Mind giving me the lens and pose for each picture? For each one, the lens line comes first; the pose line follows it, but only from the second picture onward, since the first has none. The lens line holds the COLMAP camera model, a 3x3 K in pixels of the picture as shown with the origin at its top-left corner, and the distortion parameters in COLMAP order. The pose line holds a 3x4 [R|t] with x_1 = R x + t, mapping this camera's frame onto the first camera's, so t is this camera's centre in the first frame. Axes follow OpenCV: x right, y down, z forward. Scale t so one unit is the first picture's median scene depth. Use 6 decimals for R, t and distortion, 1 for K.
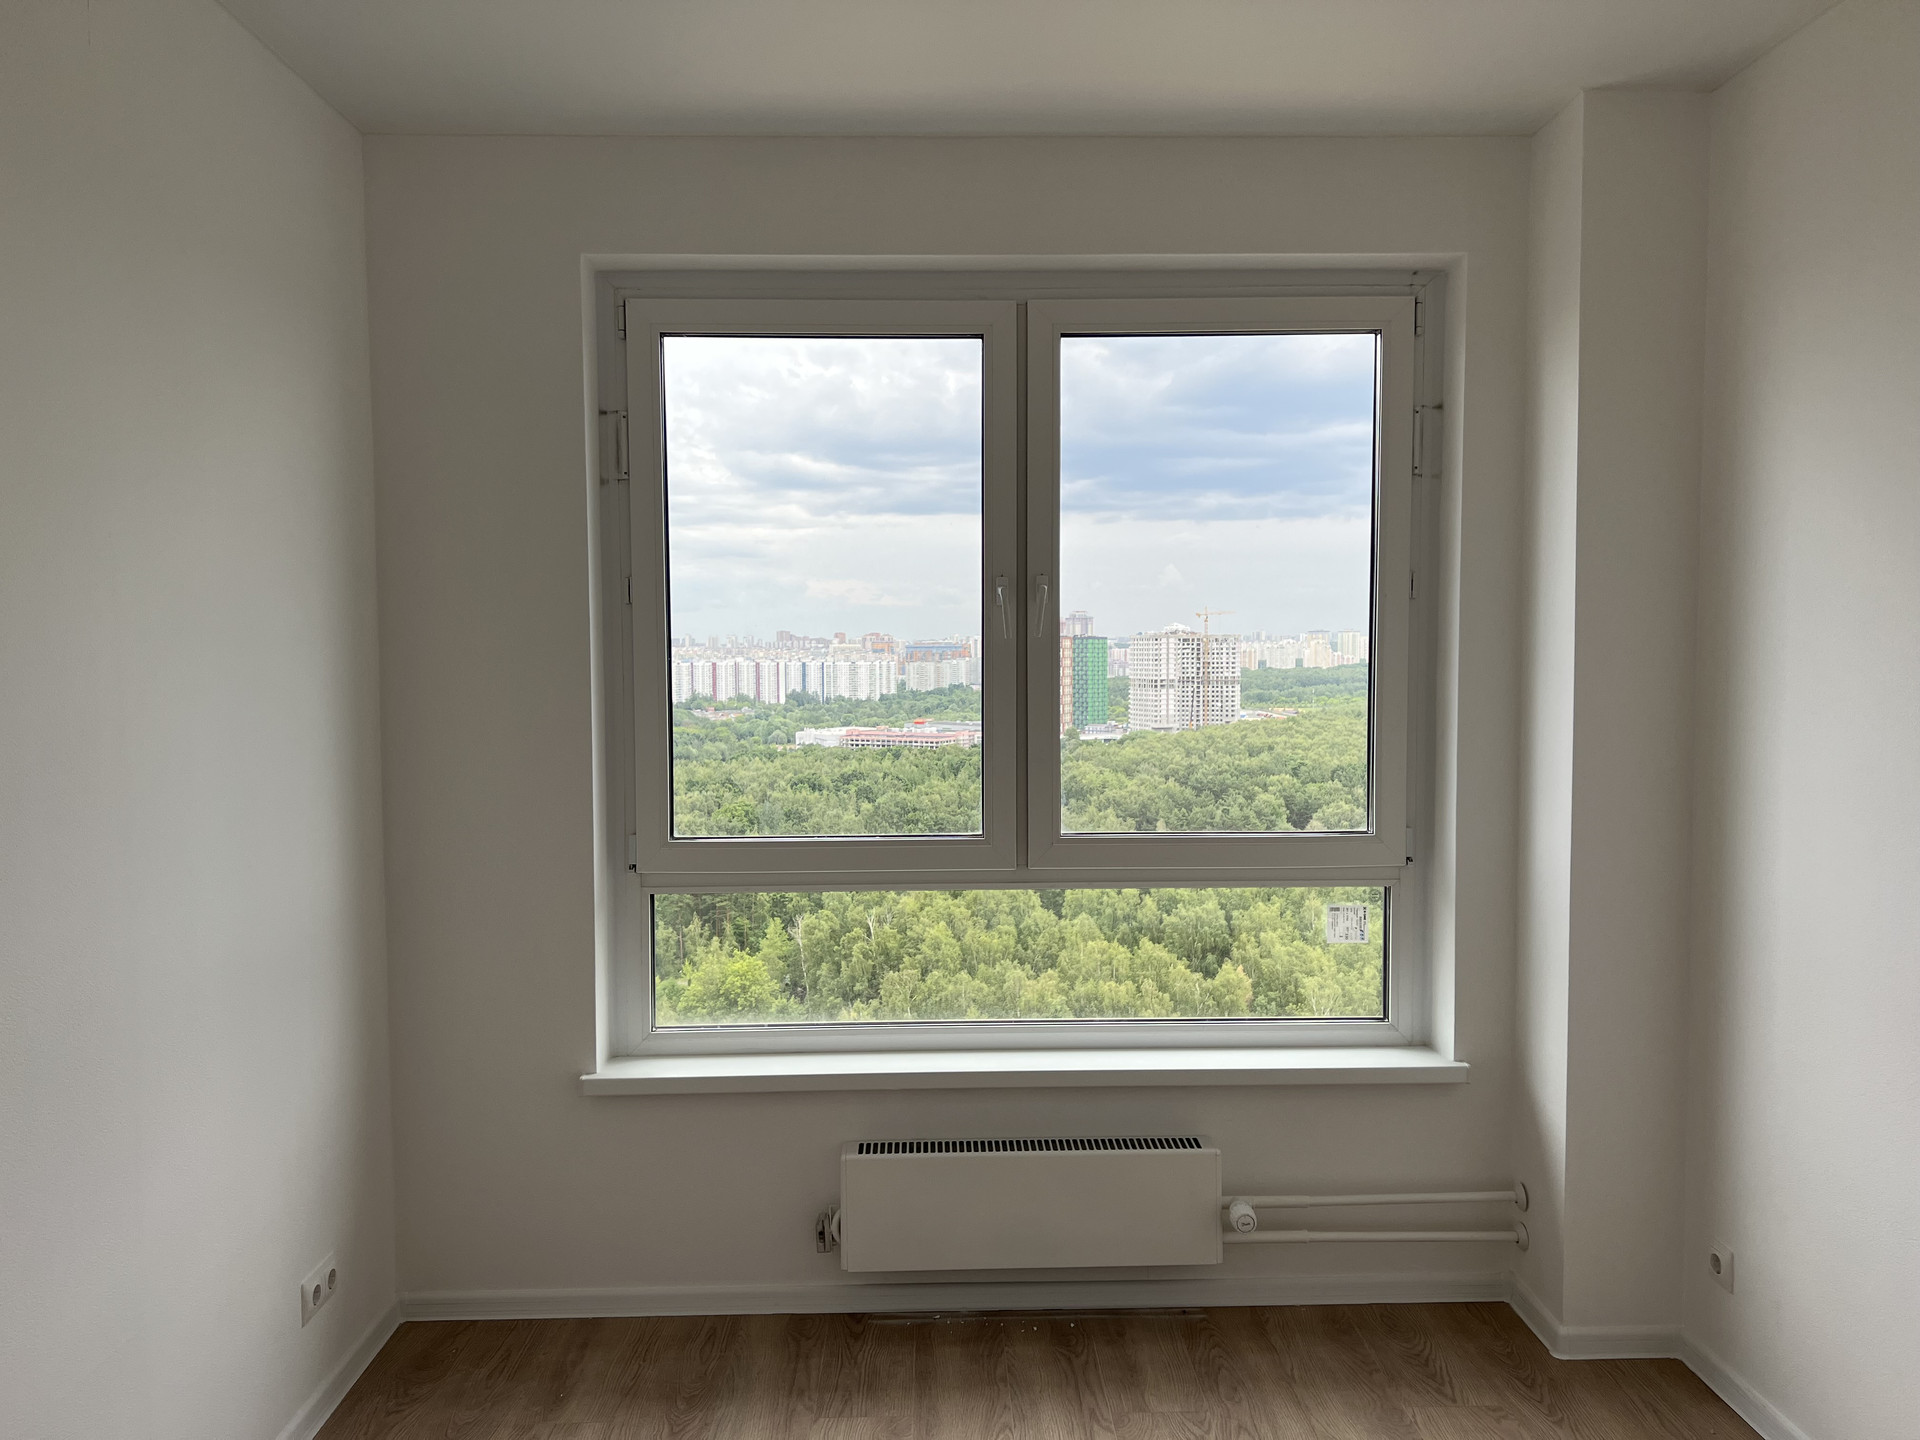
lens RADIAL K [[1433.5, 0, 961.0], [0, 1433.5, 736.0], [0, 0, 1]] dist [0.045091, -0.054120]
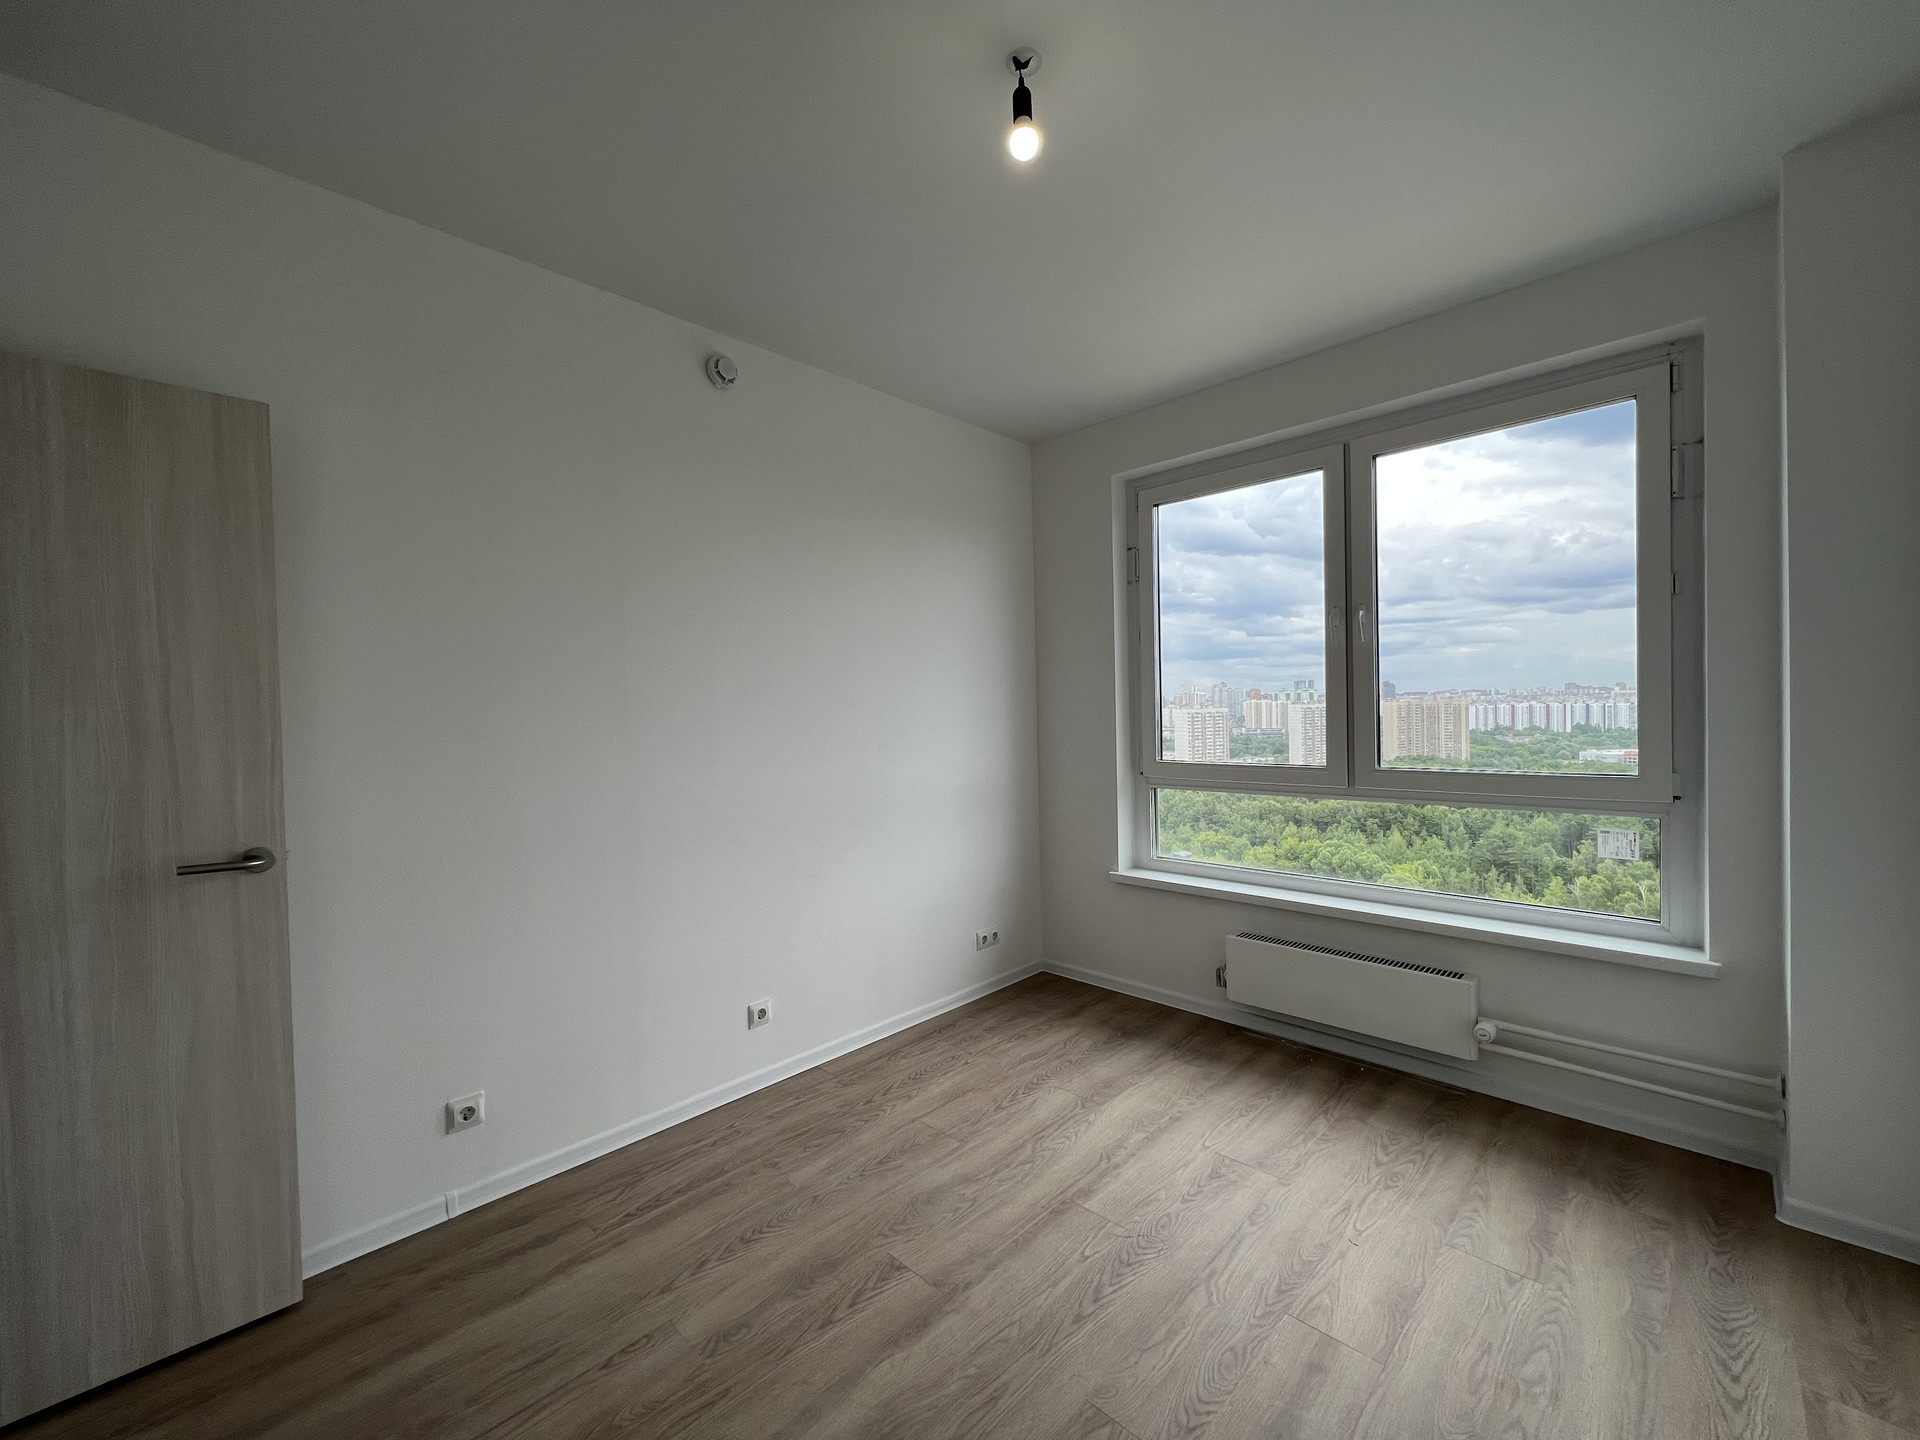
lens RADIAL K [[769.4, 0, 960.0], [0, 769.4, 726.0], [0, 0, 1]] dist [-0.001782, -0.000023]
pose [[0.699559, 0.005486, -0.714554, 0.362432], [-0.025103, 0.999542, -0.016902, 0.050674], [0.714134, 0.029761, 0.699376, 0.068778]]
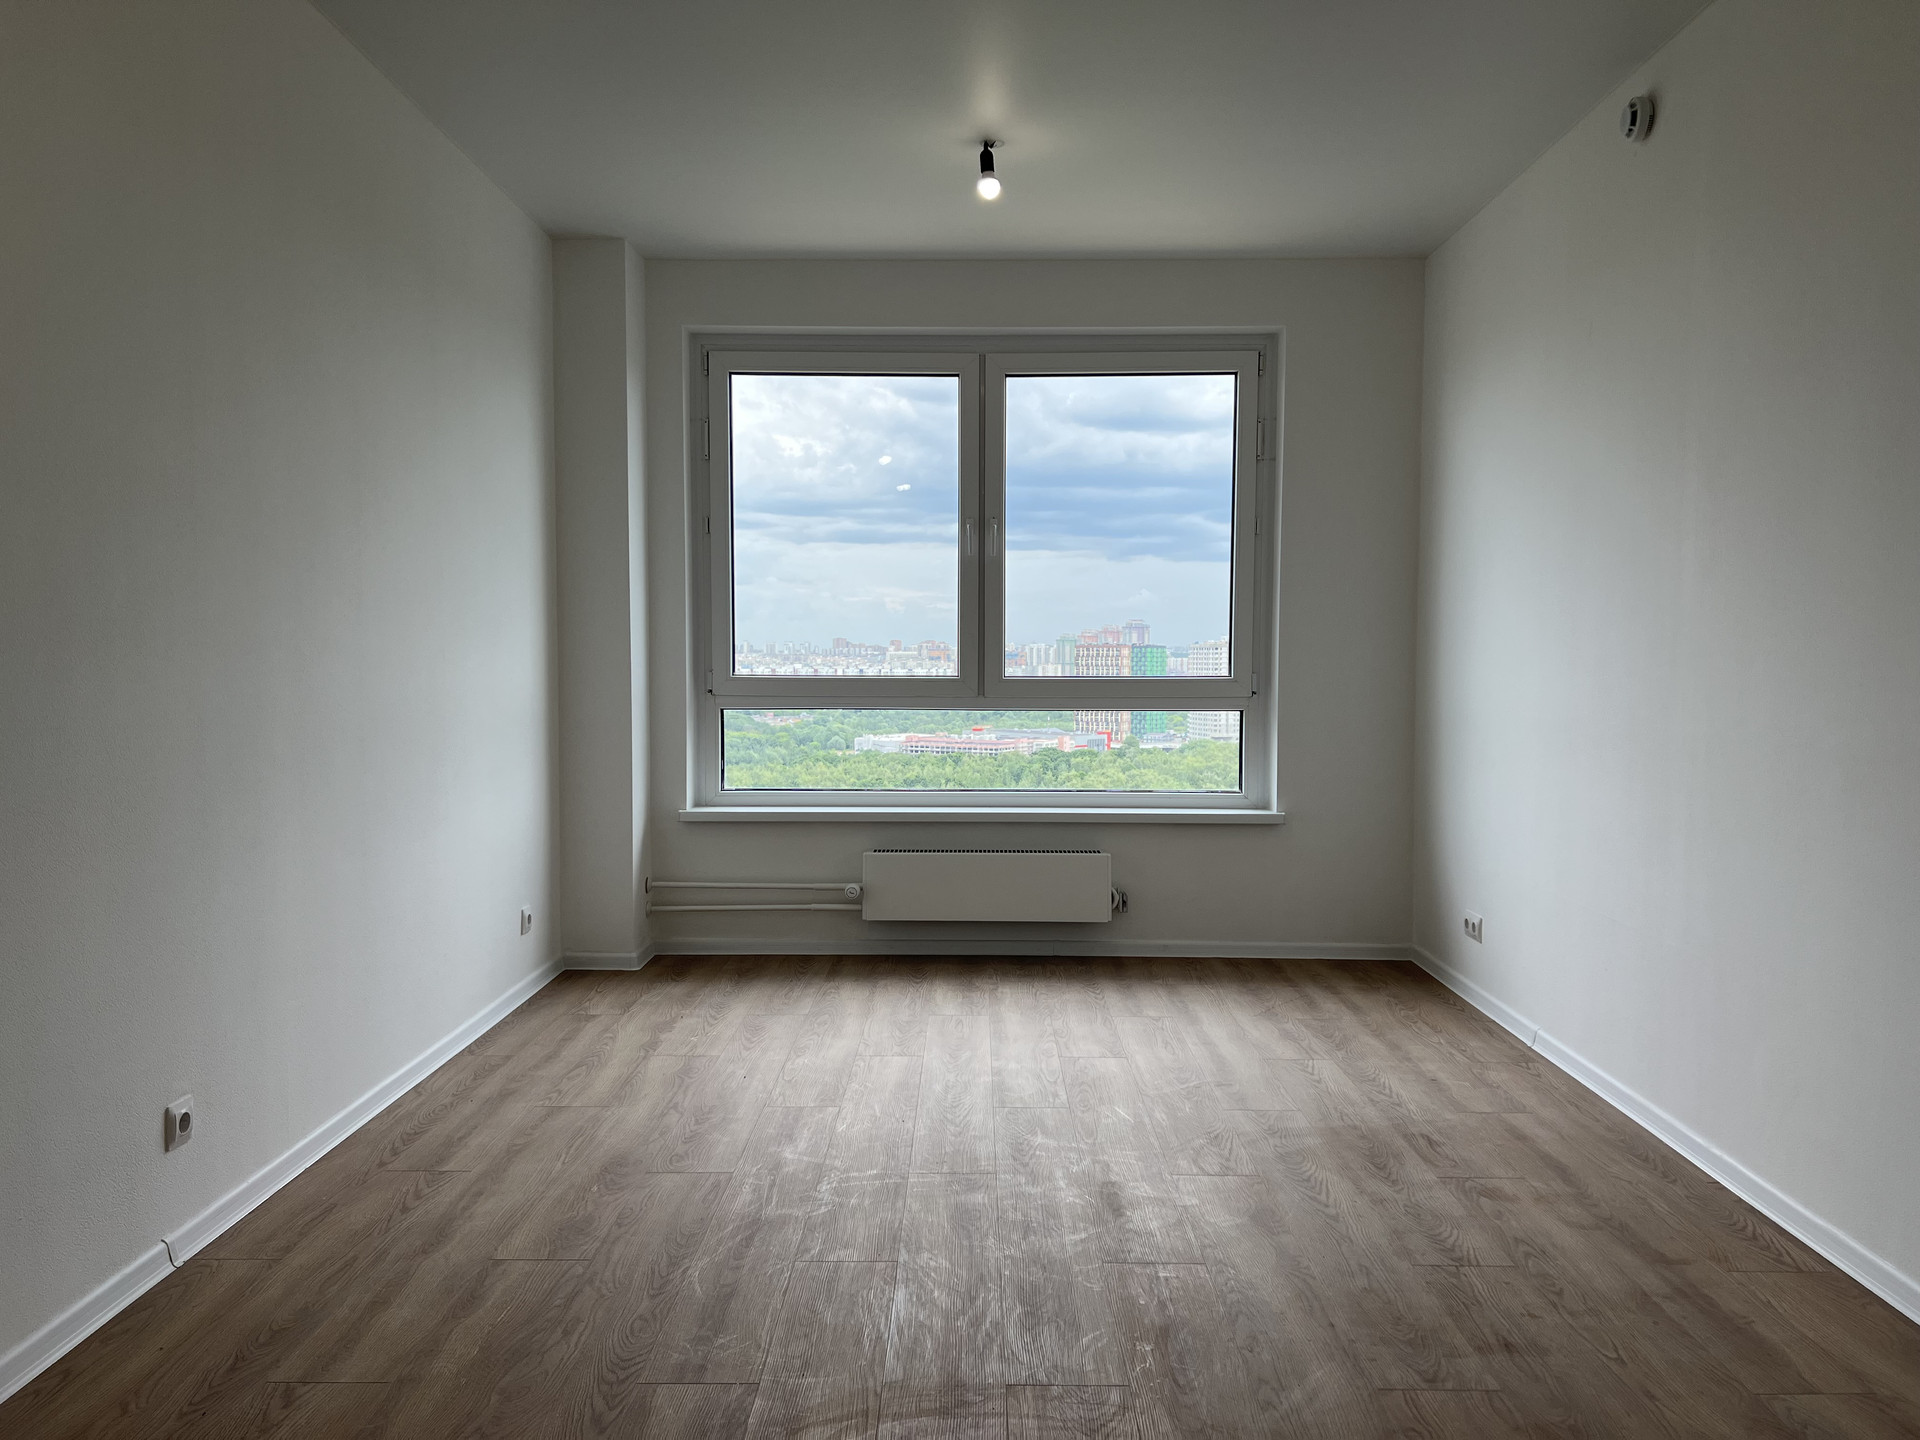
lens RADIAL K [[1433.5, 0, 959.9], [0, 1433.5, 732.9], [0, 0, 1]] dist [0.045091, -0.054120]
pose [[0.999108, 0.007320, -0.041586, 0.089319], [-0.007651, 0.999940, -0.007811, 0.153240], [0.041527, 0.008122, 0.999104, -0.671744]]
